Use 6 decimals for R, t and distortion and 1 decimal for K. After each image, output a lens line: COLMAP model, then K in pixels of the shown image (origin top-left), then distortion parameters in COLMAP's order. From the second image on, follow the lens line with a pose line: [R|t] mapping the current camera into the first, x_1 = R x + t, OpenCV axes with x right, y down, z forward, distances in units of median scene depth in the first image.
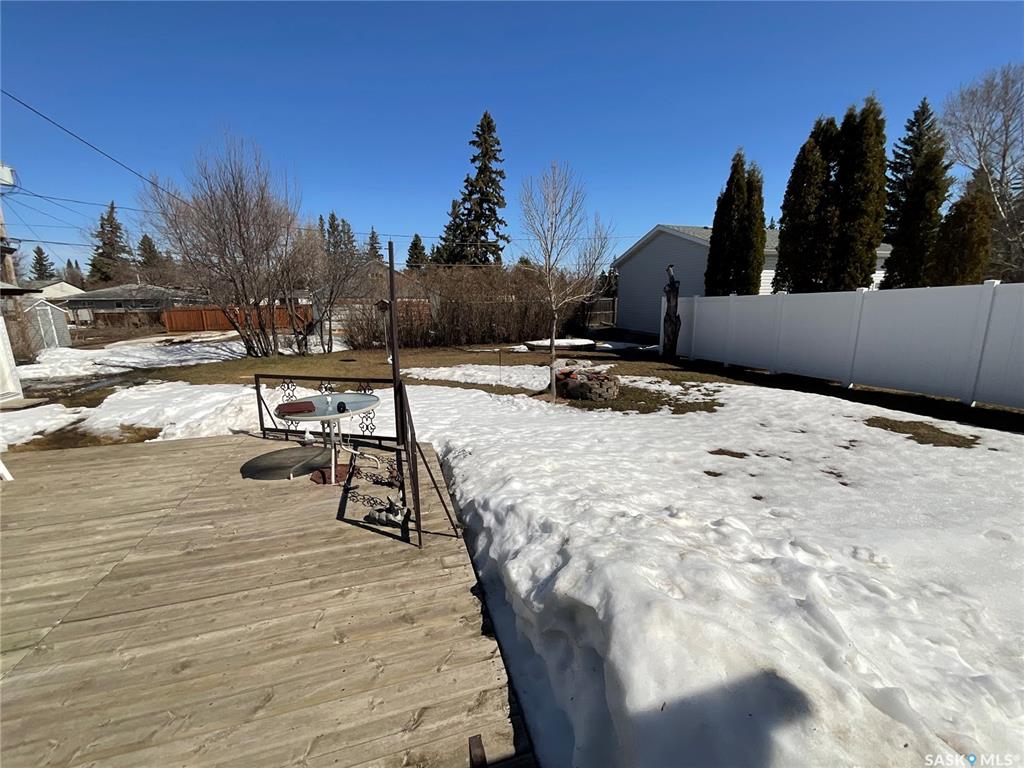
lens RADIAL K [[416.2, 0, 510.3], [0, 416.2, 382.7], [0, 0, 1]] dist [-0.016060, 0.012886]
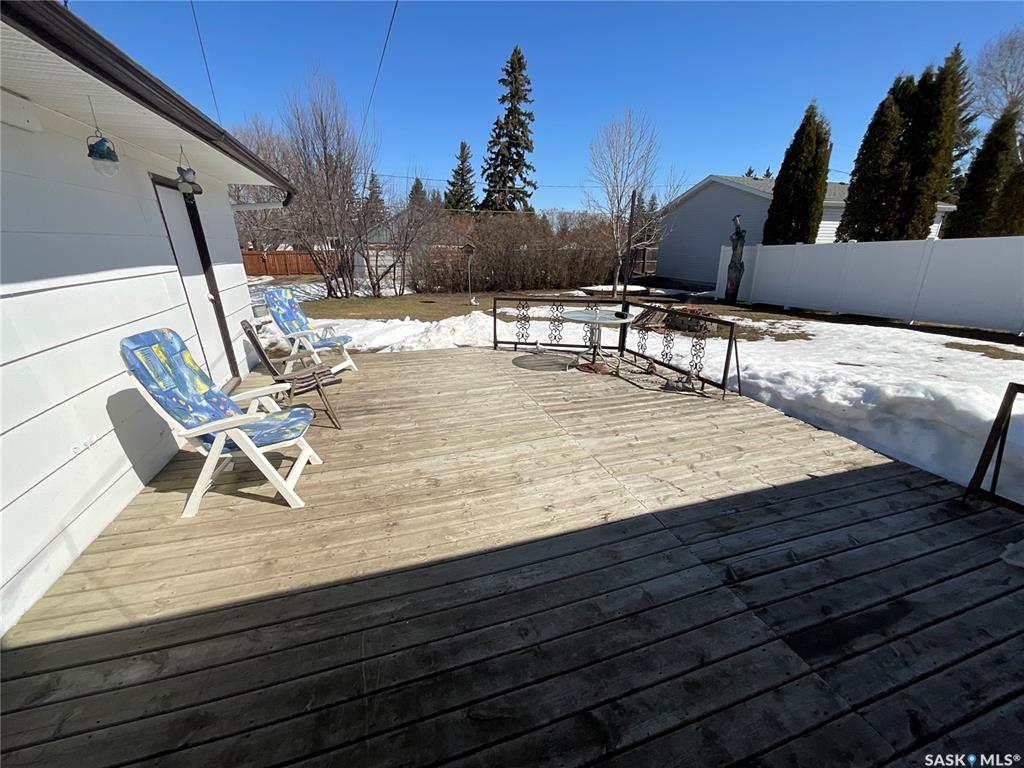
lens RADIAL K [[414.4, 0, 508.9], [0, 414.4, 382.5], [0, 0, 1]] dist [-0.002307, -0.000648]
pose [[0.999802, 0.006985, 0.018609, -0.192290], [-0.009026, 0.993667, 0.111999, 0.030858], [-0.017709, -0.112144, 0.993534, -0.093786]]
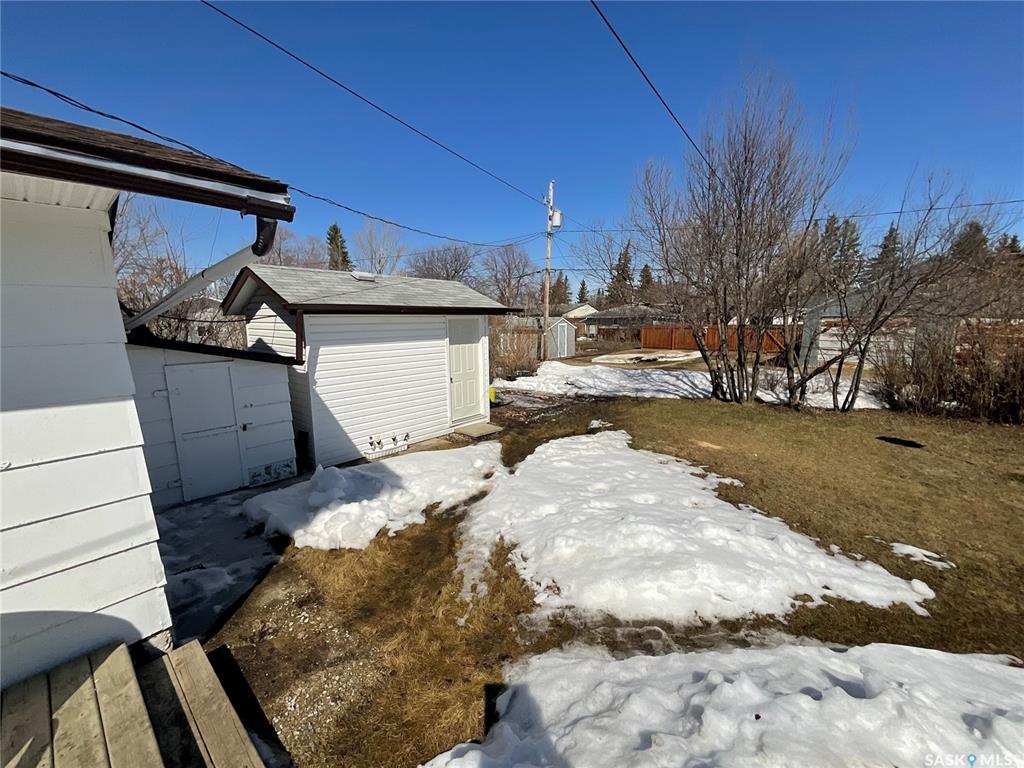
lens RADIAL K [[414.4, 0, 508.9], [0, 414.4, 382.5], [0, 0, 1]] dist [-0.002307, -0.000648]
pose [[0.530653, 0.133773, -0.836966, -0.225224], [-0.169173, 0.984314, 0.050066, -0.066541], [0.830535, 0.115024, 0.544960, 0.315486]]
